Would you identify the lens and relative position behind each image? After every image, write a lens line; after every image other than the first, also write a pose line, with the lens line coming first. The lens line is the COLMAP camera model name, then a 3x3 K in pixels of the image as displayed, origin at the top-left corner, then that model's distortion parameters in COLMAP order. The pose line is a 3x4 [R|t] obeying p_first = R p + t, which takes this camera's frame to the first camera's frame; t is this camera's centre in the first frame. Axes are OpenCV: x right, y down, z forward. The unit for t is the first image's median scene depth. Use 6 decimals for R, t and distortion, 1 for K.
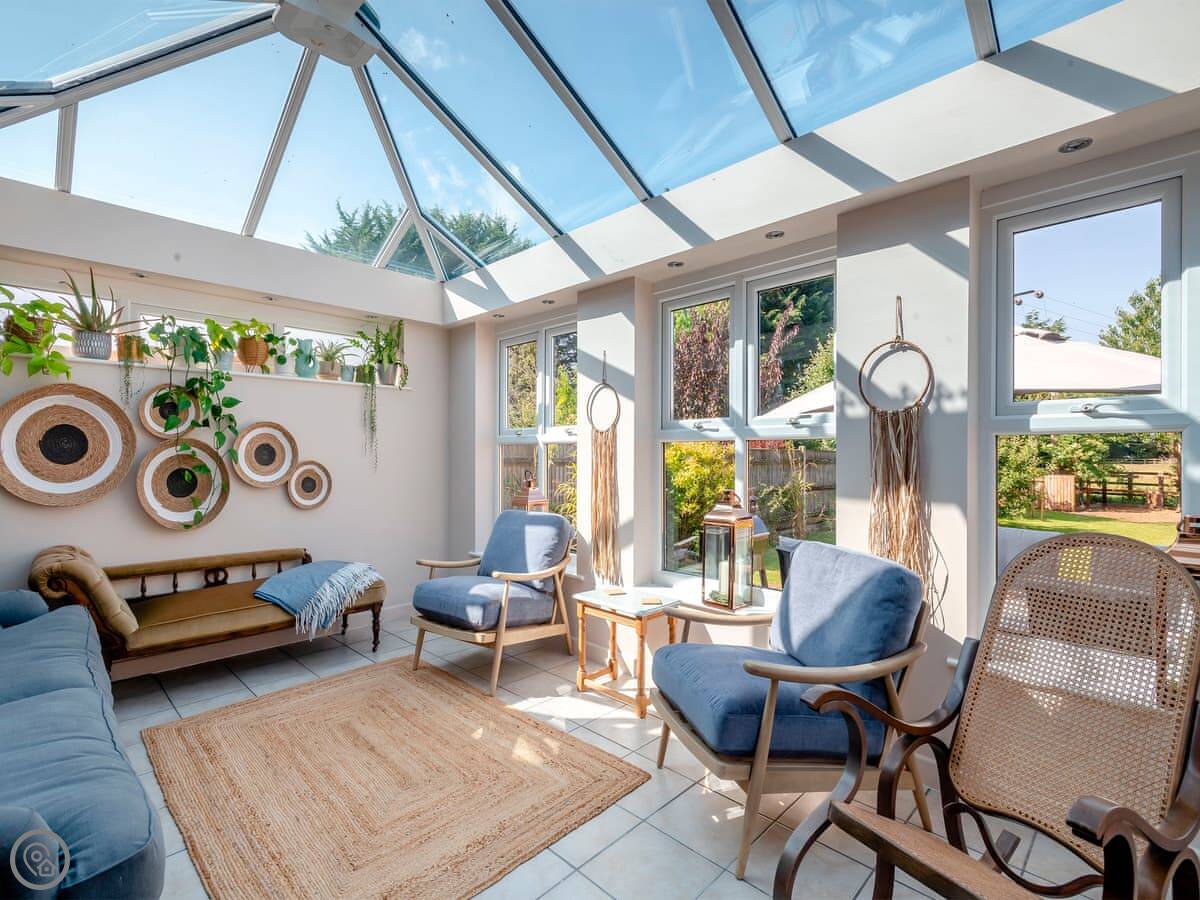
lens RADIAL K [[553.4, 0, 600.7], [0, 553.4, 455.0], [0, 0, 1]] dist [0.012805, -0.000115]
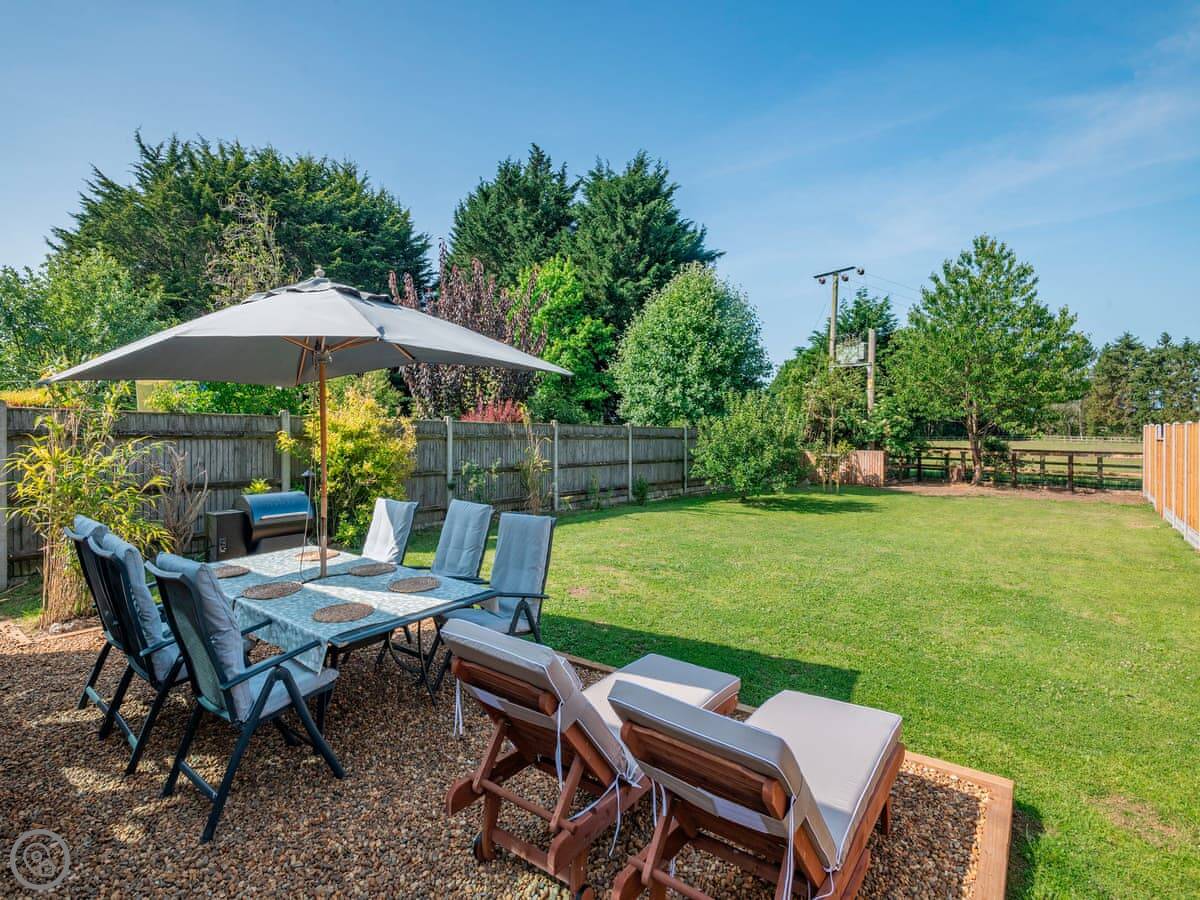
lens RADIAL K [[591.5, 0, 607.0], [0, 591.5, 441.2], [0, 0, 1]] dist [0.005343, 0.000227]
pose [[0.991166, -0.001834, 0.132614, 0.178094], [-0.000197, 0.999883, 0.015301, 0.002526], [-0.132626, -0.015192, 0.991050, -0.001874]]
